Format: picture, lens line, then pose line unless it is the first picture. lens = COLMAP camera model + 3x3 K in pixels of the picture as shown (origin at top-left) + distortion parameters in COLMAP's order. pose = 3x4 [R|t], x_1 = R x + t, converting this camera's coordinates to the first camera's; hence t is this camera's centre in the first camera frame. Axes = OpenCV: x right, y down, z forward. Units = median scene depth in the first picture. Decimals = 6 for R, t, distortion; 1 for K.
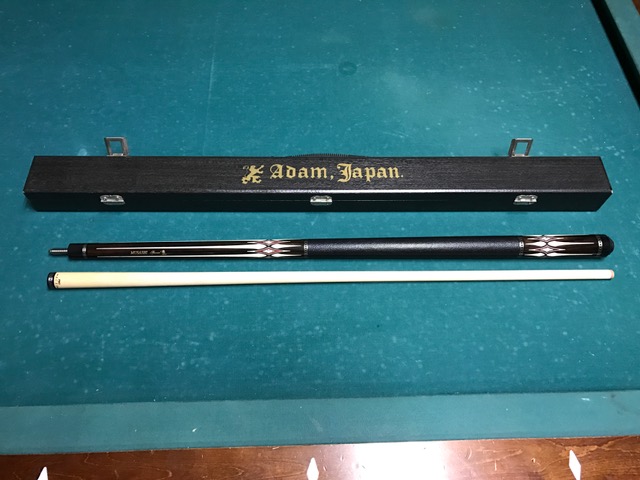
lens RADIAL K [[541.9, 0, 315.5], [0, 541.9, 235.1], [0, 0, 1]] dist [-0.004389, 0.018073]
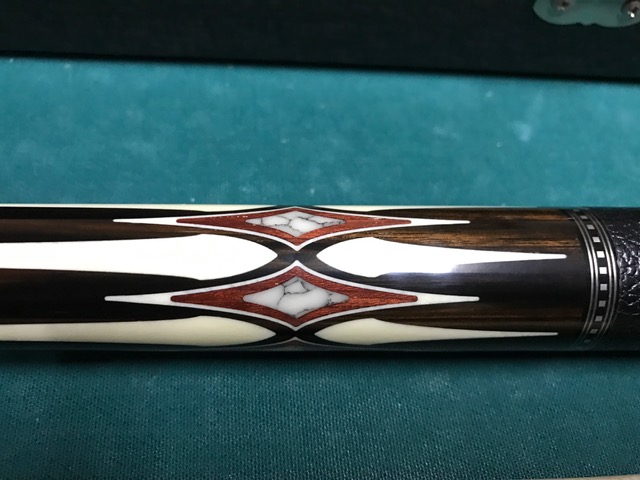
lens RADIAL K [[541.9, 0, 314.6], [0, 541.9, 235.6], [0, 0, 1]] dist [-0.004389, 0.018073]
pose [[0.997879, 0.017385, 0.062735, -0.090431], [-0.015841, 0.999561, -0.025026, 0.019023], [-0.063142, 0.023980, 0.997716, 0.887474]]
